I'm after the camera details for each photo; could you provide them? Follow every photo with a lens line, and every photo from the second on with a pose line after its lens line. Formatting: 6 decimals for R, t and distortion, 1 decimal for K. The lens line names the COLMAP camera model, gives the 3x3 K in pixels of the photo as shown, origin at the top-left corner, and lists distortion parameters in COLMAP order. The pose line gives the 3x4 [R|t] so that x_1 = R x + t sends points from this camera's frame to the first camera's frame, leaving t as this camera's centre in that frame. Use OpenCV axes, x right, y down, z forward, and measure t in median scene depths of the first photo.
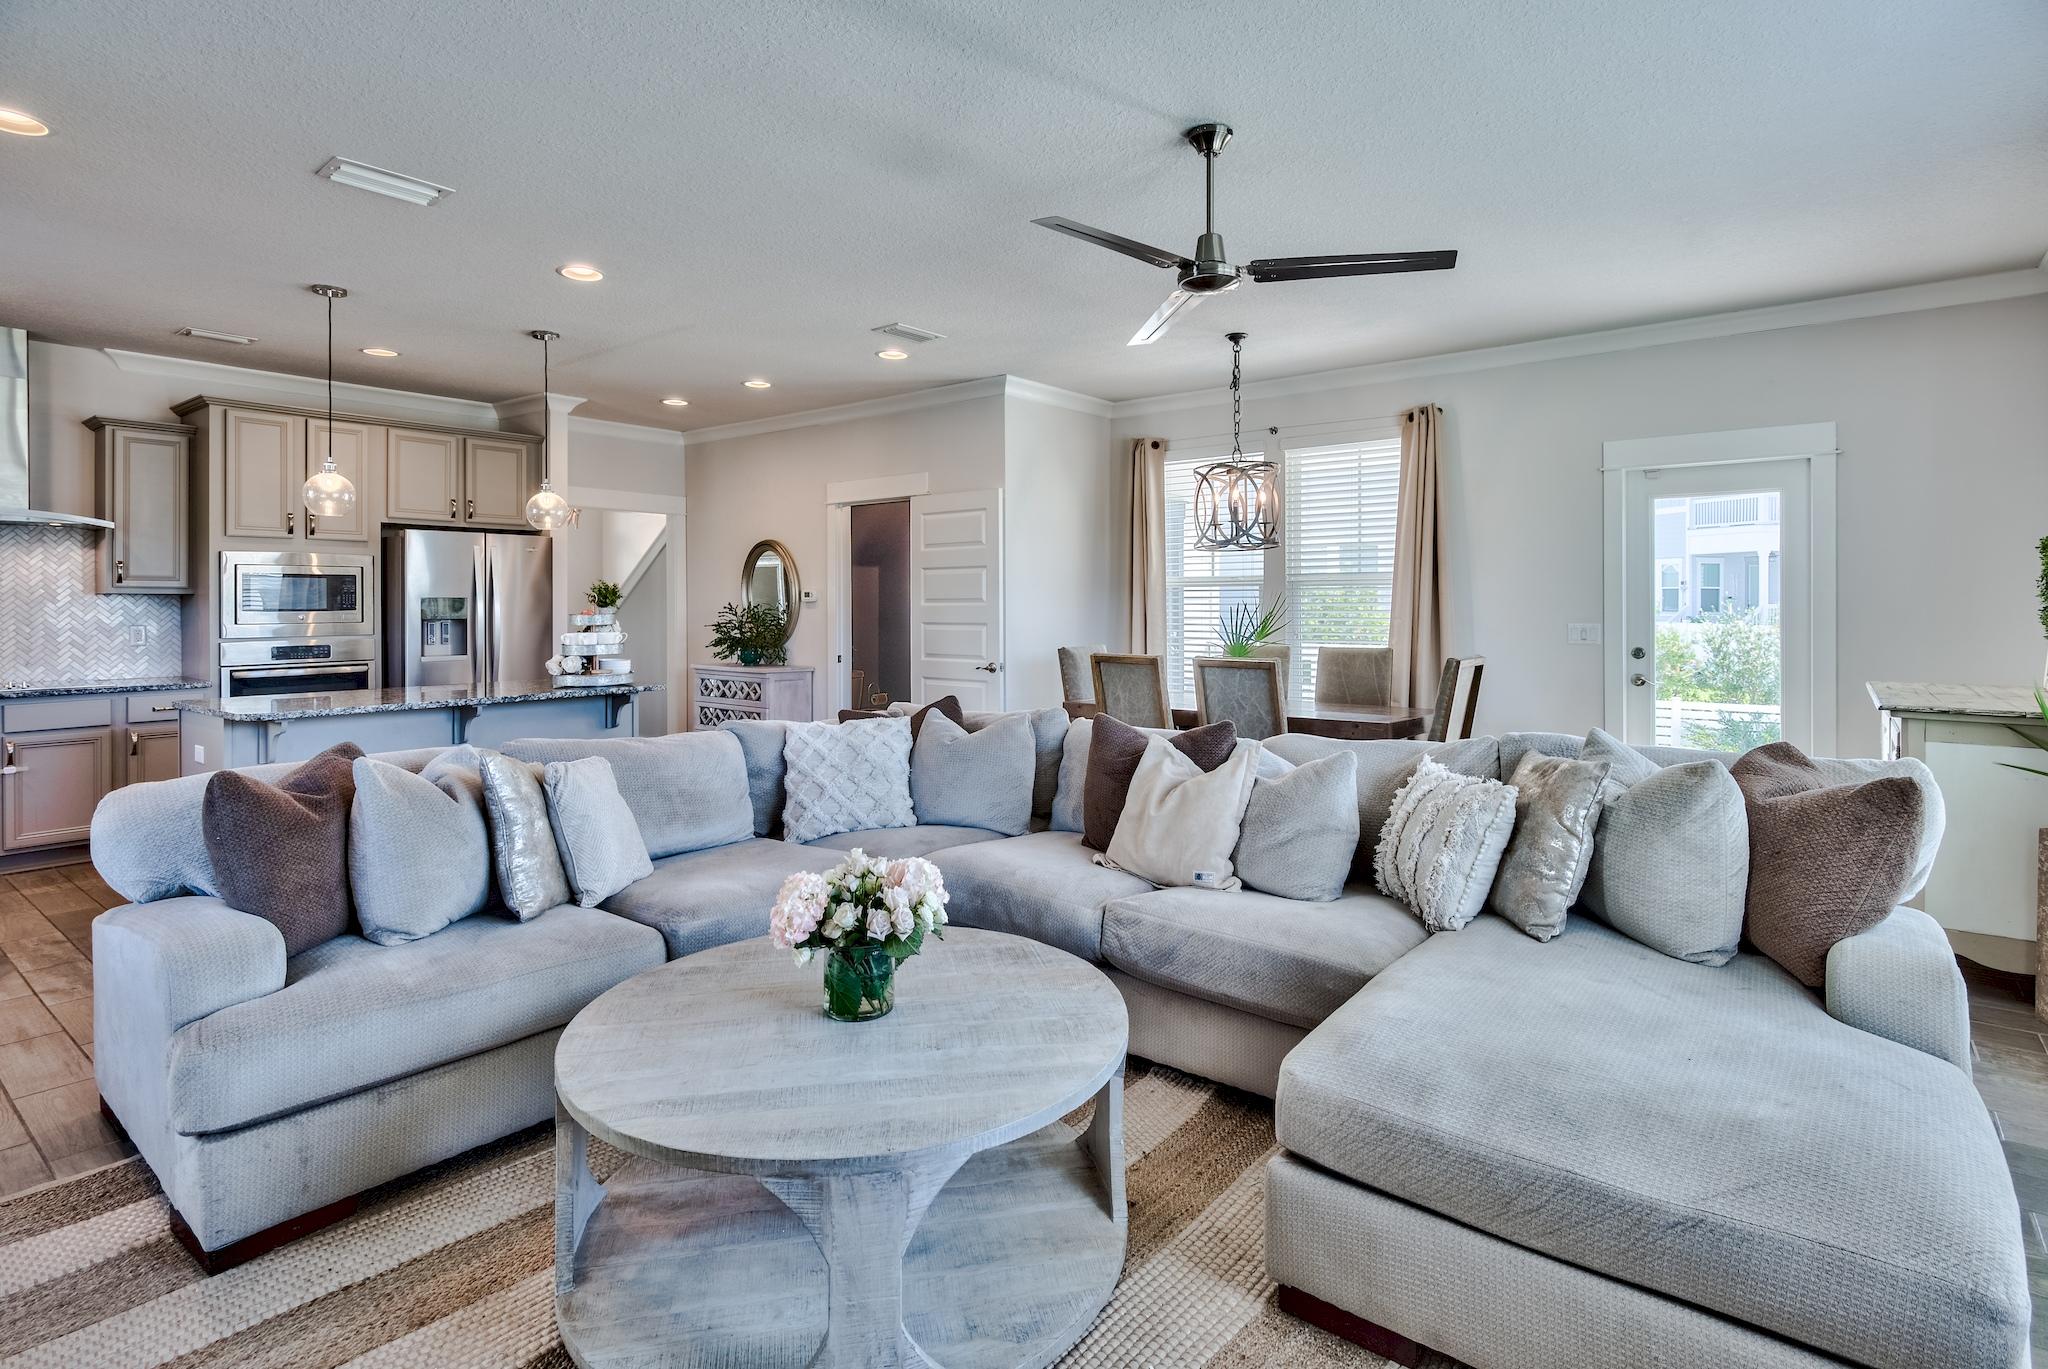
lens RADIAL K [[1041.6, 0, 1001.4], [0, 1041.6, 606.1], [0, 0, 1]] dist [-0.005556, -0.000992]
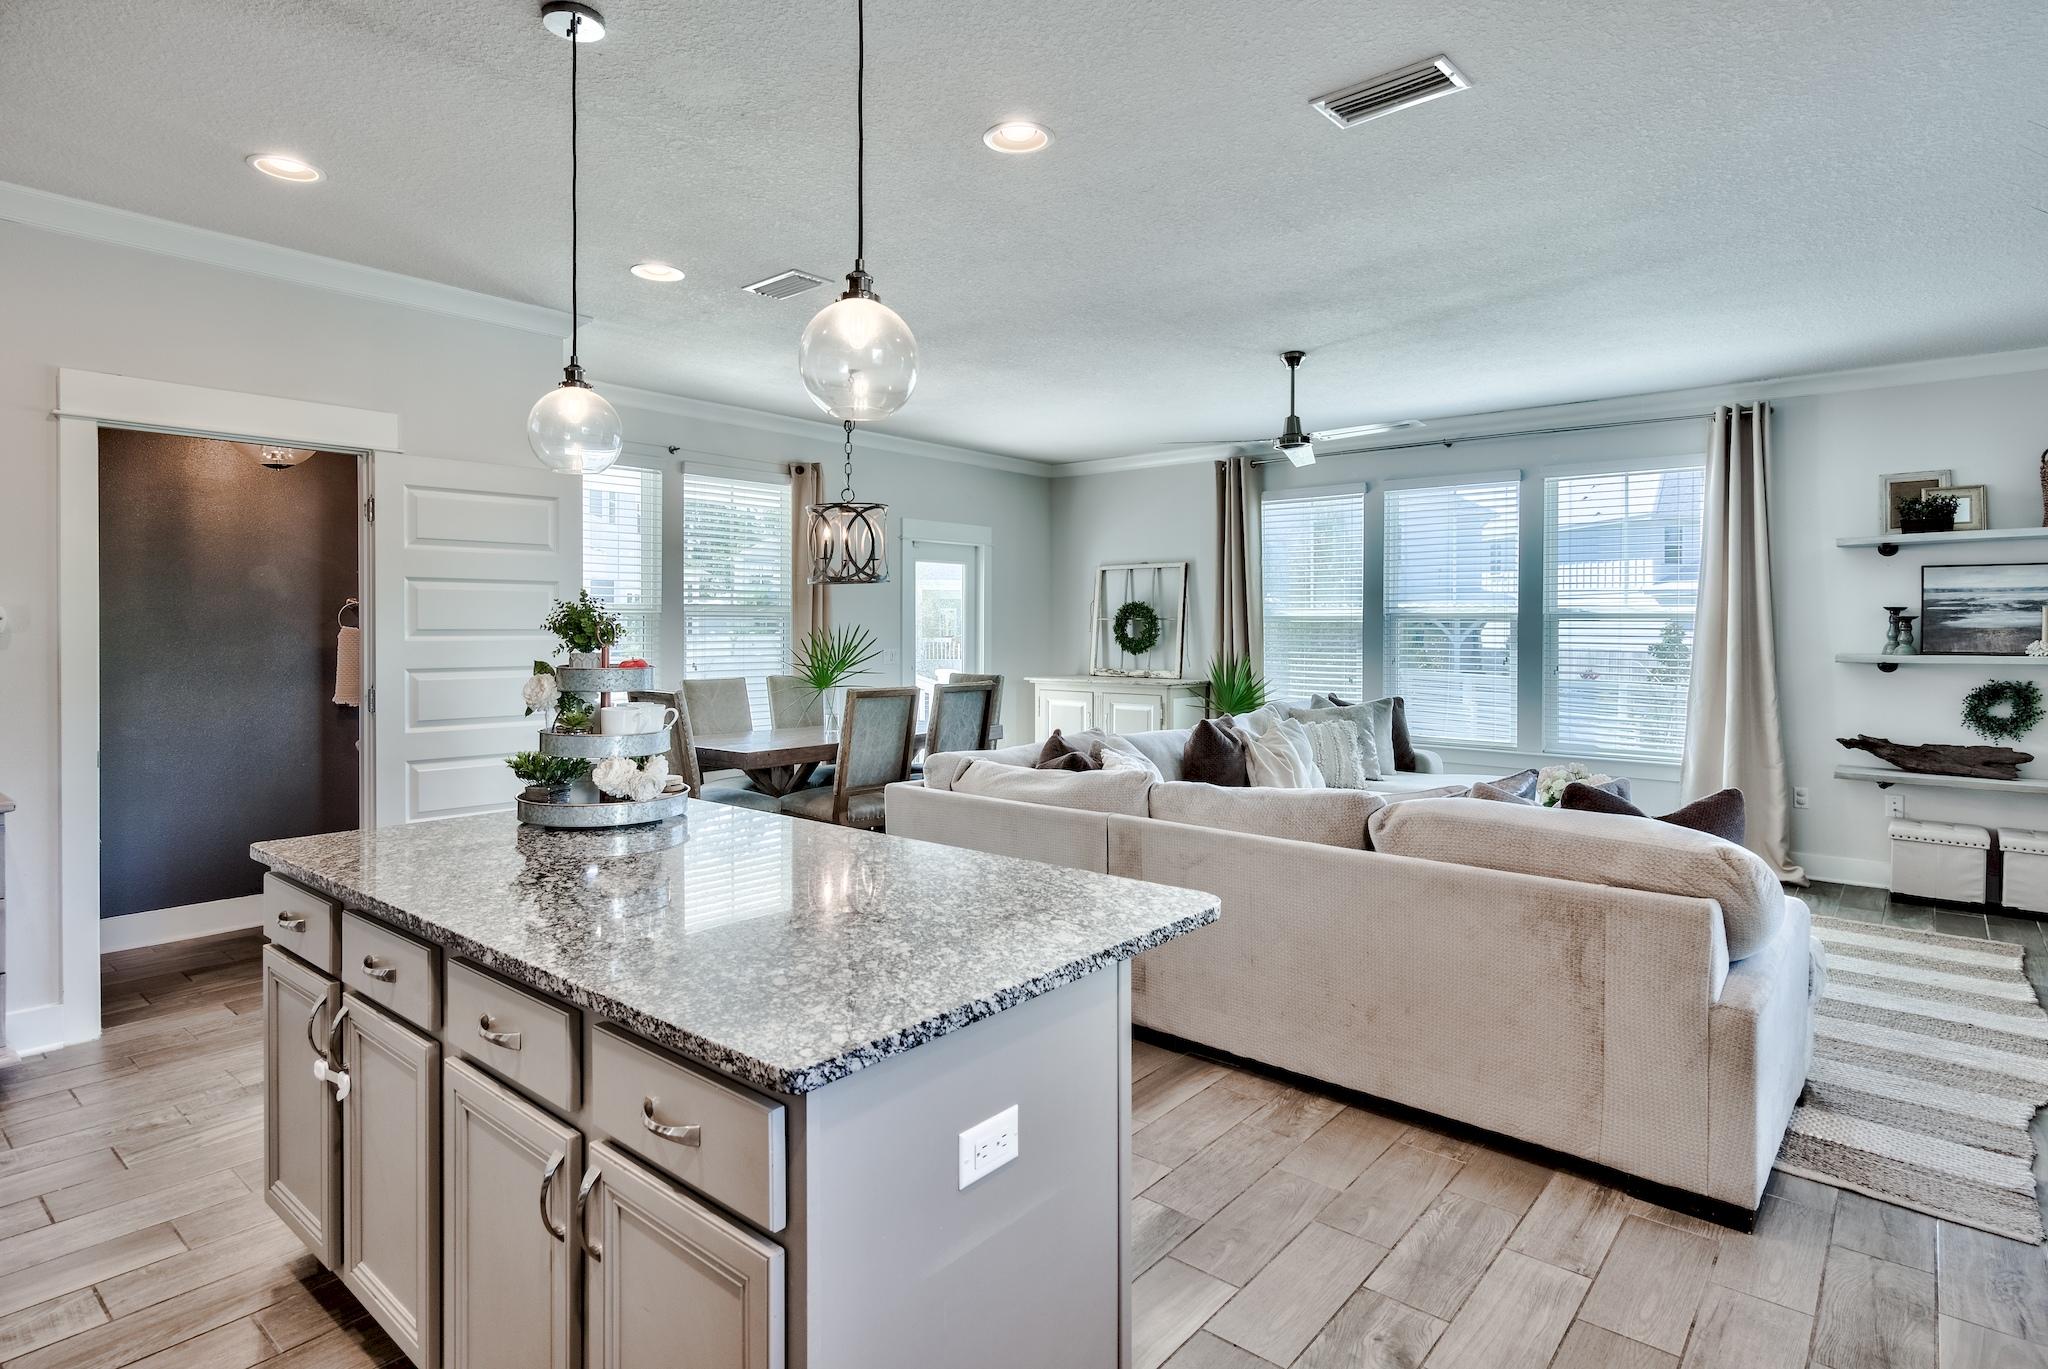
lens RADIAL K [[1076.3, 0, 1080.6], [0, 1076.3, 645.1], [0, 0, 1]] dist [-0.002955, 0.000569]
pose [[-0.008687, -0.015610, 0.999840, -0.873790], [-0.001165, 0.999878, 0.015601, -0.010433], [-0.999962, -0.001030, -0.008705, 0.780311]]
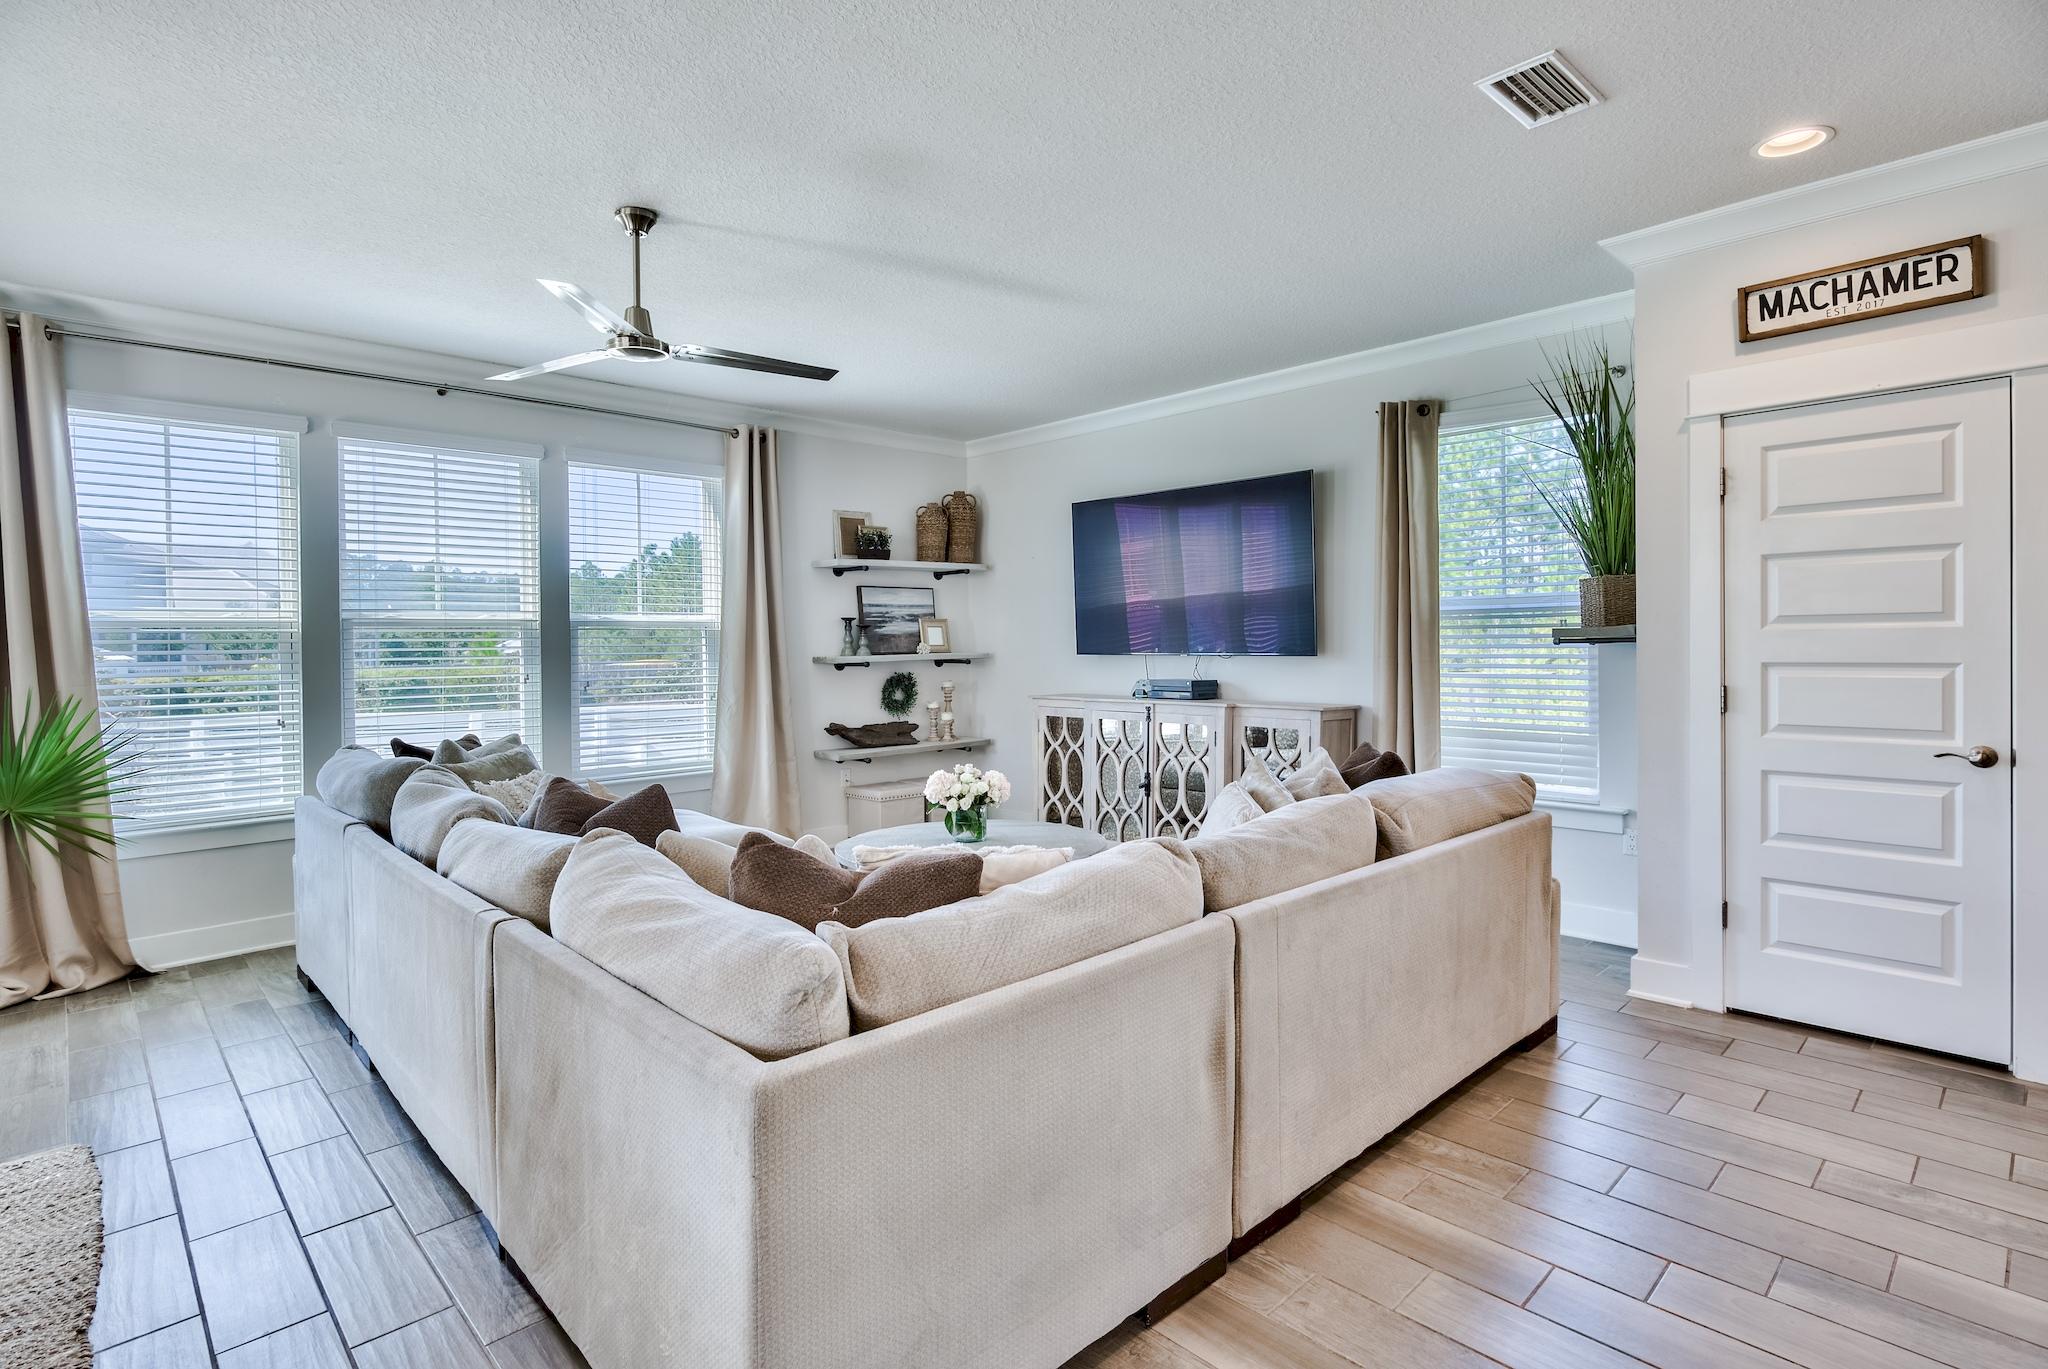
lens RADIAL K [[989.6, 0, 995.2], [0, 989.6, 648.1], [0, 0, 1]] dist [-0.002183, -0.000207]
pose [[-0.990555, 0.015531, 0.136233, -0.175822], [0.016702, 0.999833, 0.007456, -0.001210], [-0.136094, 0.009661, -0.990649, 1.139032]]
